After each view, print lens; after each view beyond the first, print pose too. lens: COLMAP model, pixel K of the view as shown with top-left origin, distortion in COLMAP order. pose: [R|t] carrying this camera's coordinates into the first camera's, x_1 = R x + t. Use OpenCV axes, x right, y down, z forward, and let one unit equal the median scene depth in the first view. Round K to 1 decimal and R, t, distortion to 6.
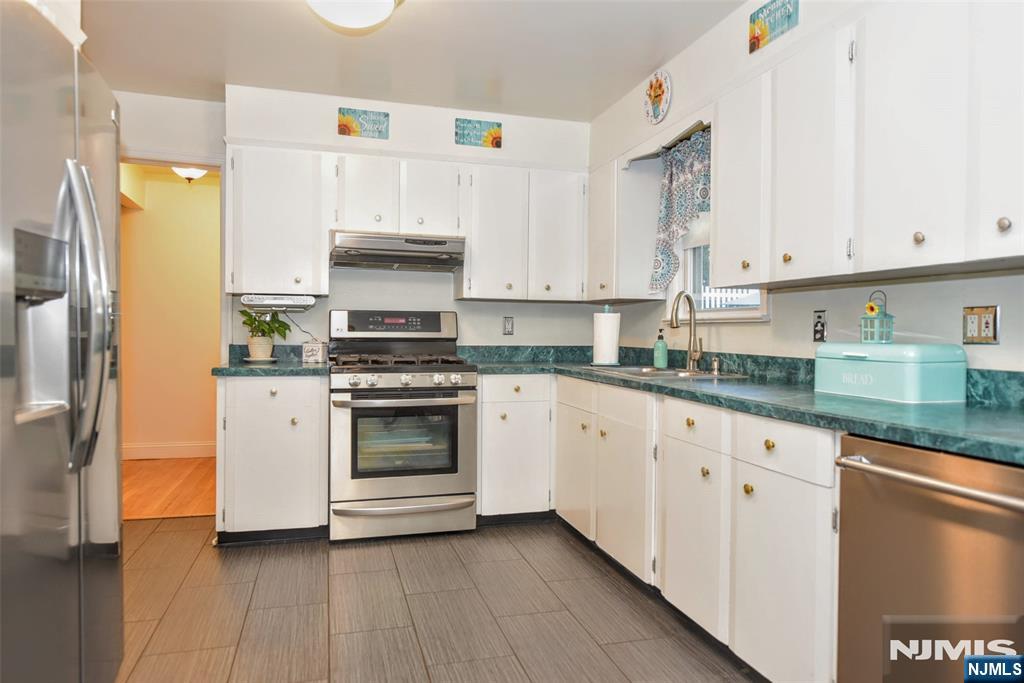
lens RADIAL K [[678.7, 0, 512.0], [0, 678.7, 341.5], [0, 0, 1]] dist [0.002603, 0.000832]
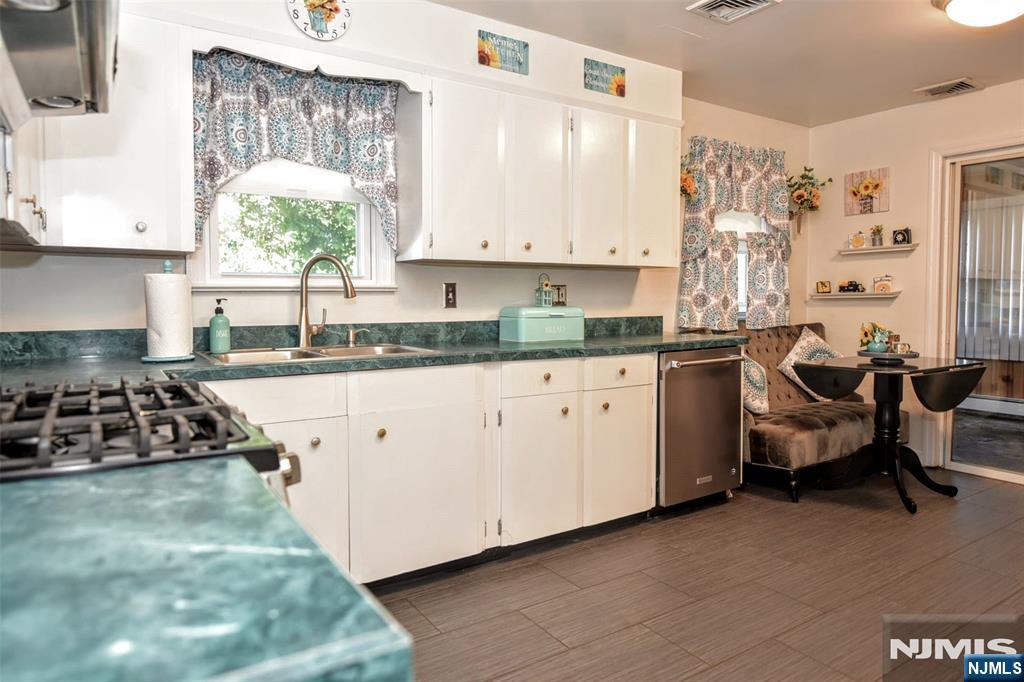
lens RADIAL K [[626.4, 0, 510.7], [0, 626.4, 320.1], [0, 0, 1]] dist [0.000714, -0.000191]
pose [[-0.300440, -0.046114, 0.952685, -0.515746], [0.013877, 0.998513, 0.052709, -0.027221], [-0.953700, 0.029056, -0.299353, 0.926277]]
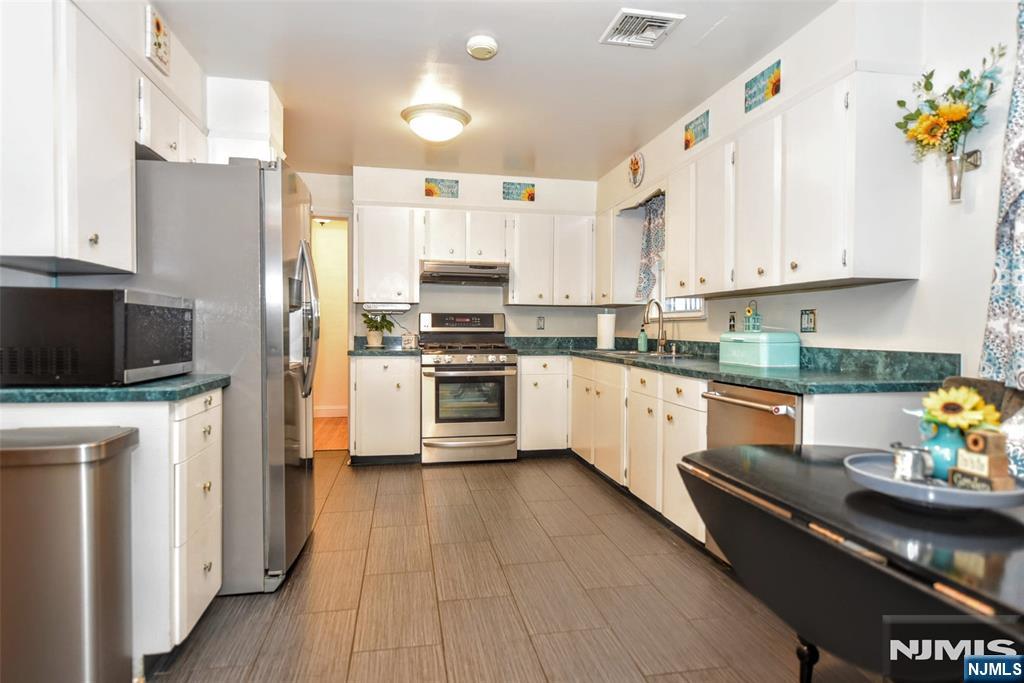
lens RADIAL K [[582.9, 0, 512.0], [0, 582.9, 341.5], [0, 0, 1]] dist [-0.000285, -0.000092]
pose [[0.996546, -0.001915, -0.083025, 0.043531], [0.002476, 0.999975, 0.006662, 0.008955], [0.083010, -0.006844, 0.996525, -0.282232]]
